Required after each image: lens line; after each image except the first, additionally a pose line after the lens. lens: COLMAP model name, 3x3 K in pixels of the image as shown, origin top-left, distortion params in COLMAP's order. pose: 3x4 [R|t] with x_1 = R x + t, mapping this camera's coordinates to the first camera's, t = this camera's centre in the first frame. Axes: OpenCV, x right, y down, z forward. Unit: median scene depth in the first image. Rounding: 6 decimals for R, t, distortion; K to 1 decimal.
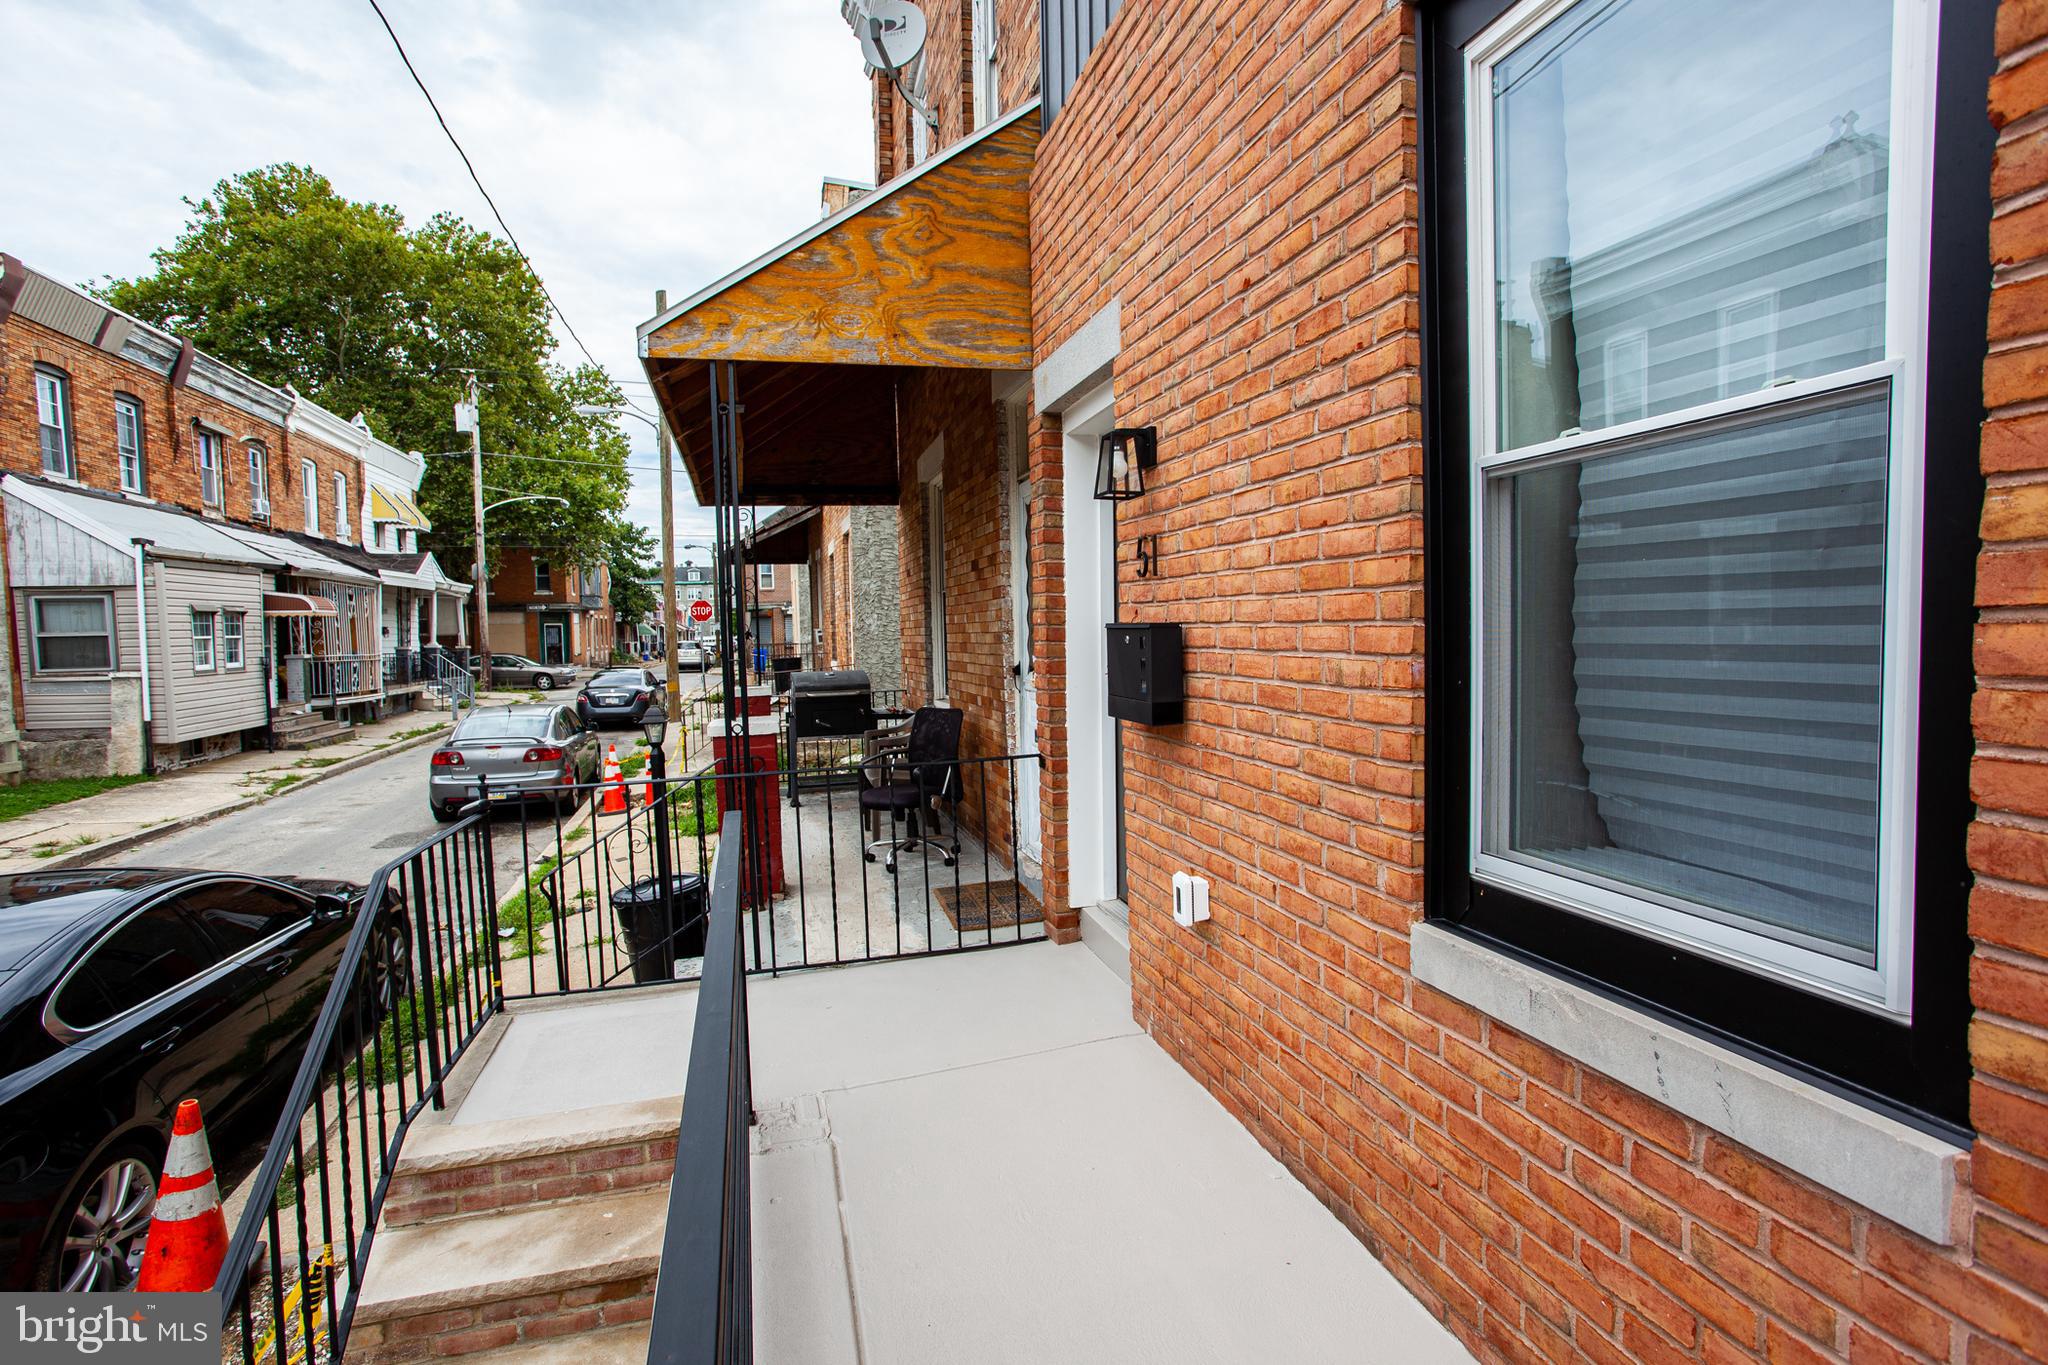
lens RADIAL K [[985.9, 0, 1017.6], [0, 985.9, 681.2], [0, 0, 1]] dist [-0.061559, 0.031944]
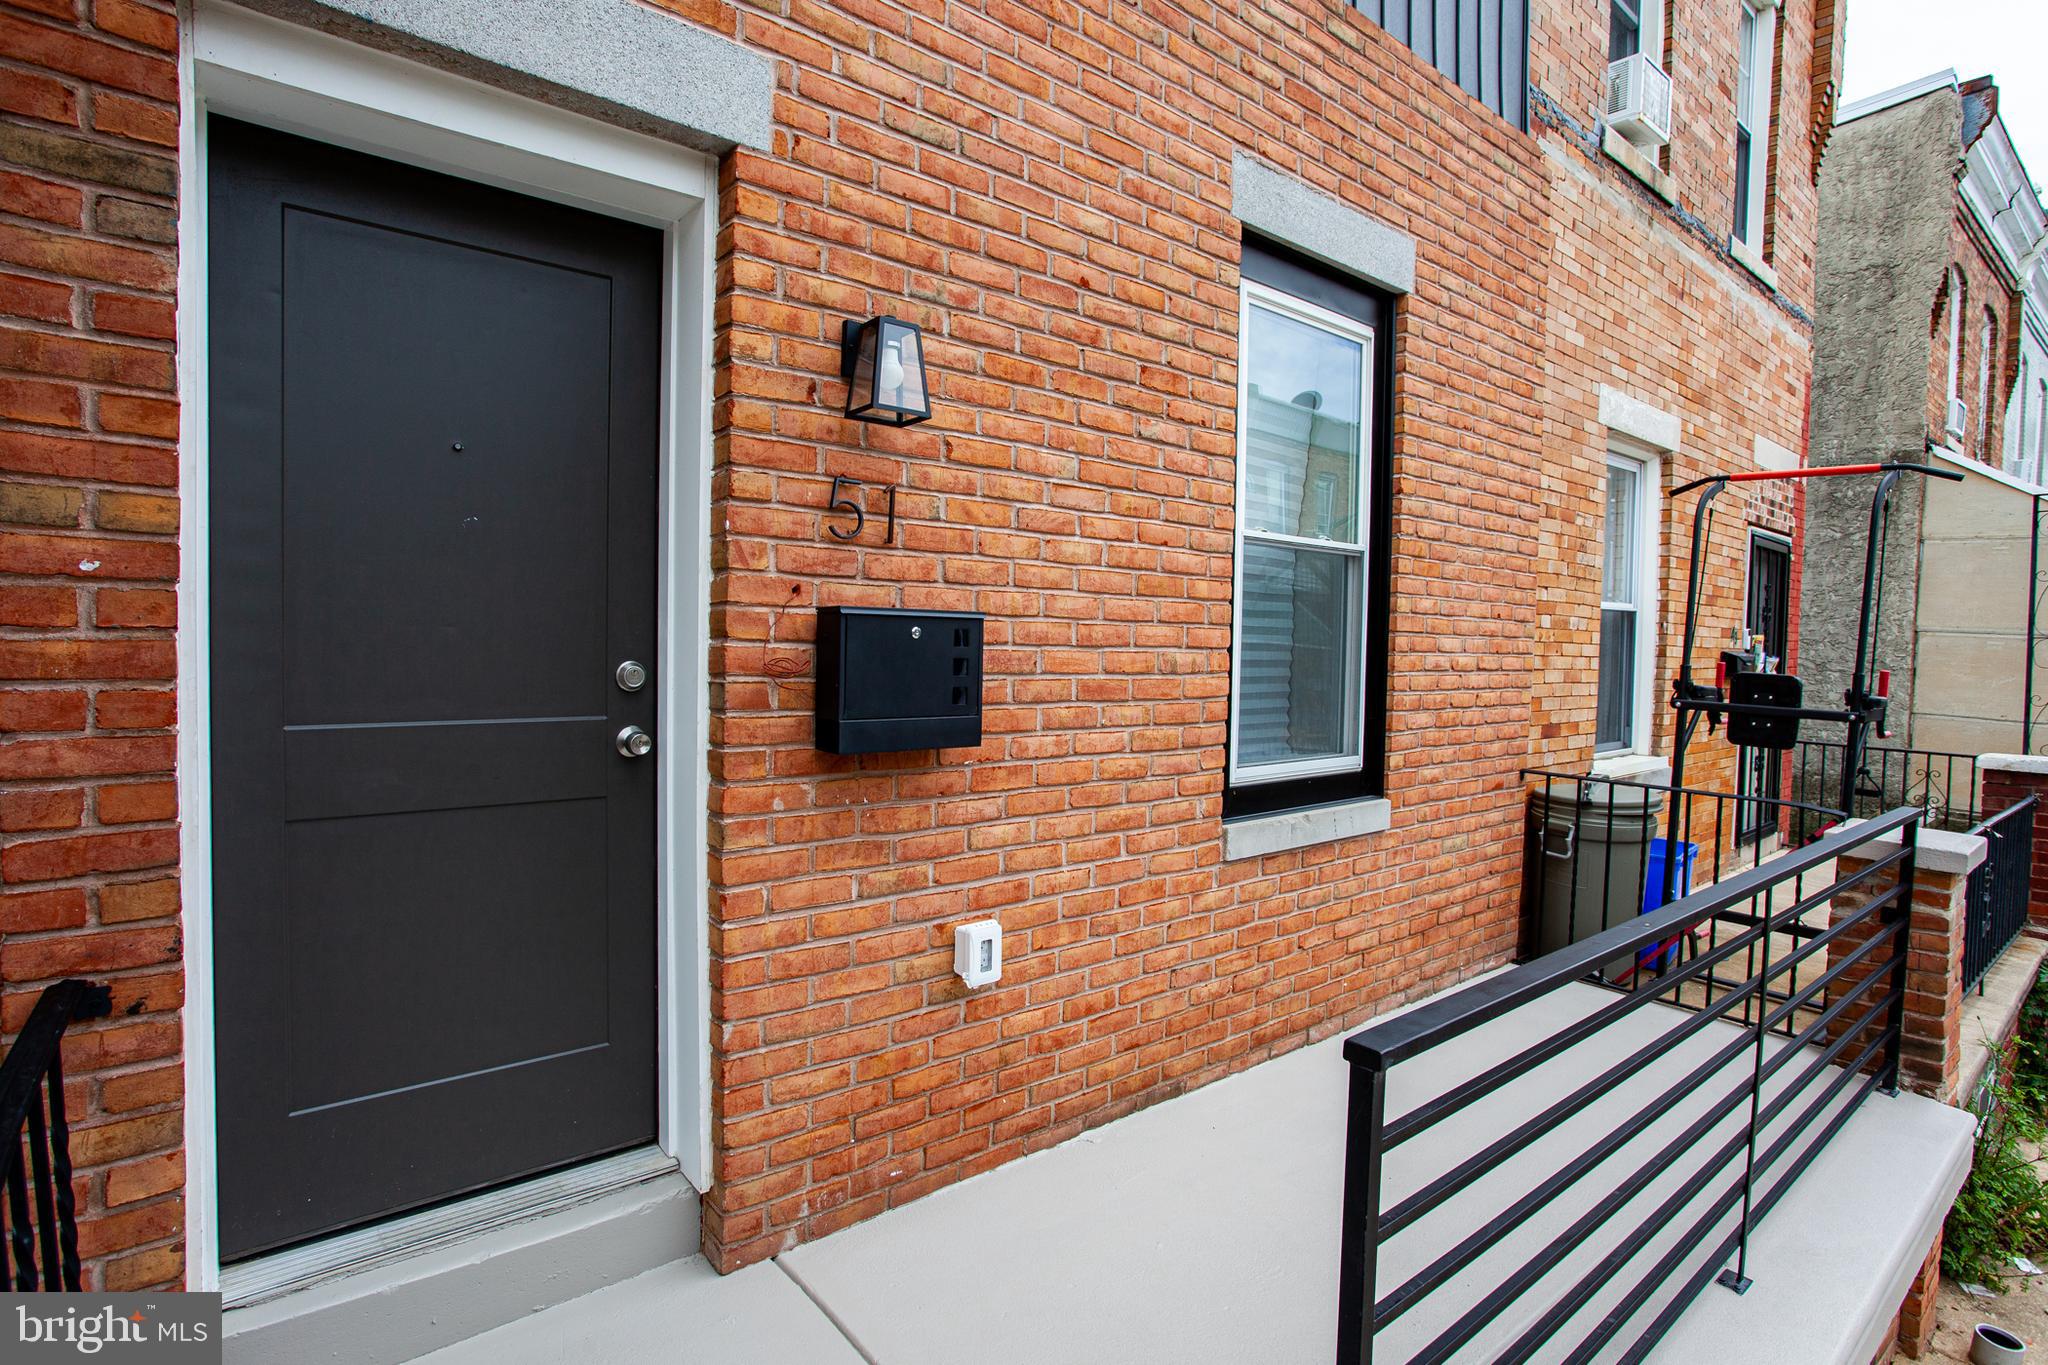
lens RADIAL K [[1039.5, 0, 1025.7], [0, 1039.5, 674.1], [0, 0, 1]] dist [-0.064134, 0.037778]
pose [[-0.418537, -0.020759, 0.907963, -0.776185], [0.036175, 0.998564, 0.039505, -0.052009], [-0.907479, 0.049380, -0.417185, 1.648656]]
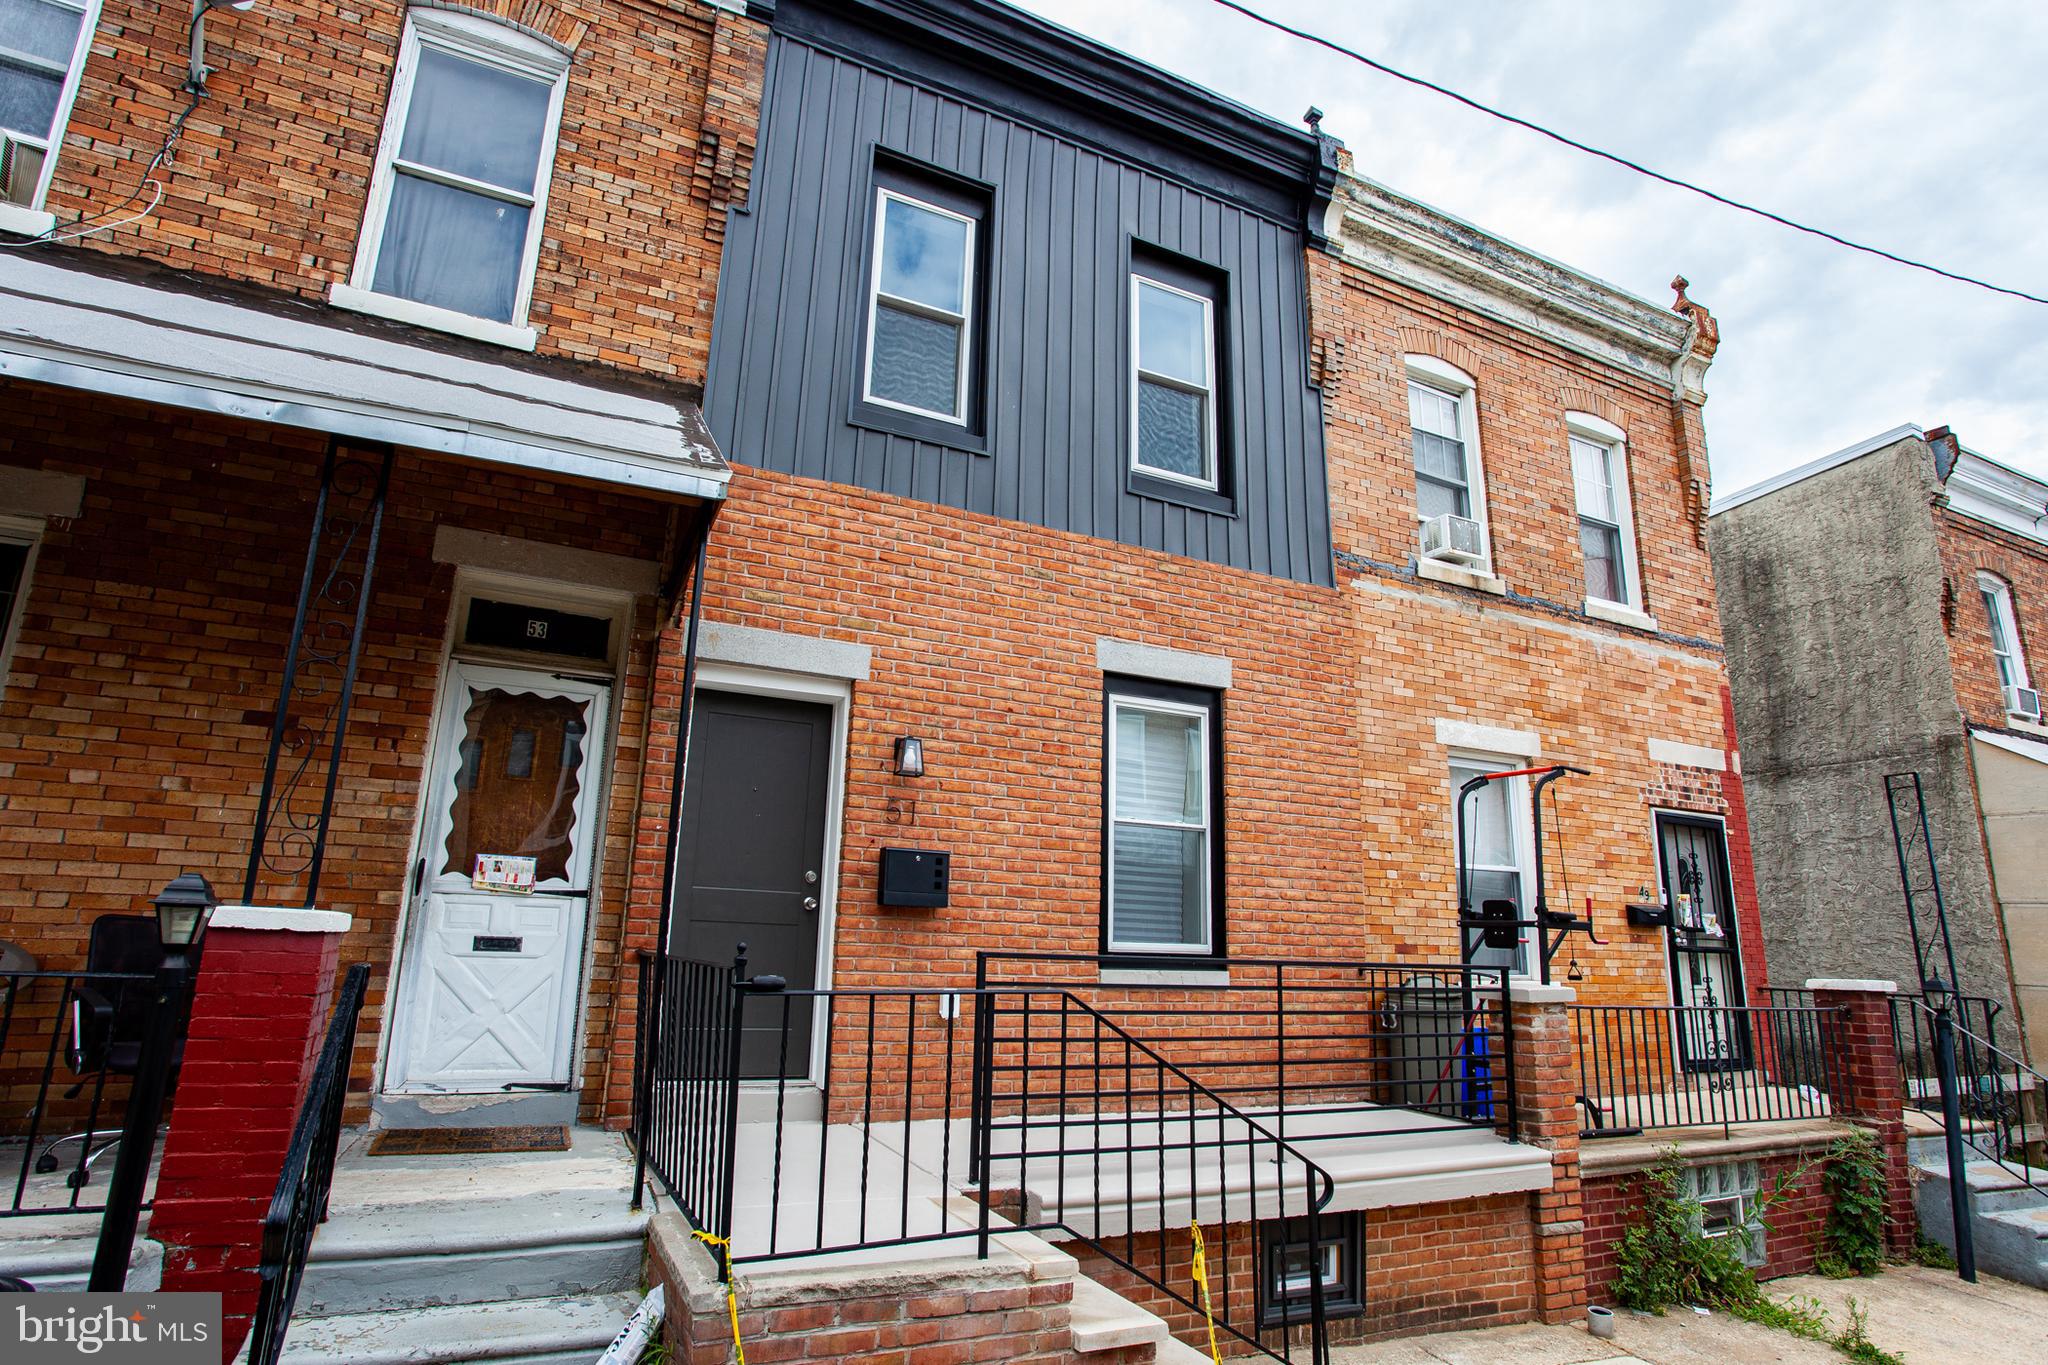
lens RADIAL K [[1097.2, 0, 1019.9], [0, 1097.2, 678.7], [0, 0, 1]] dist [-0.065630, 0.037350]
pose [[-0.191640, 0.256129, 0.947455, -2.436636], [0.029711, 0.966419, -0.255246, 0.199558], [-0.981015, -0.020766, -0.192815, 1.604761]]
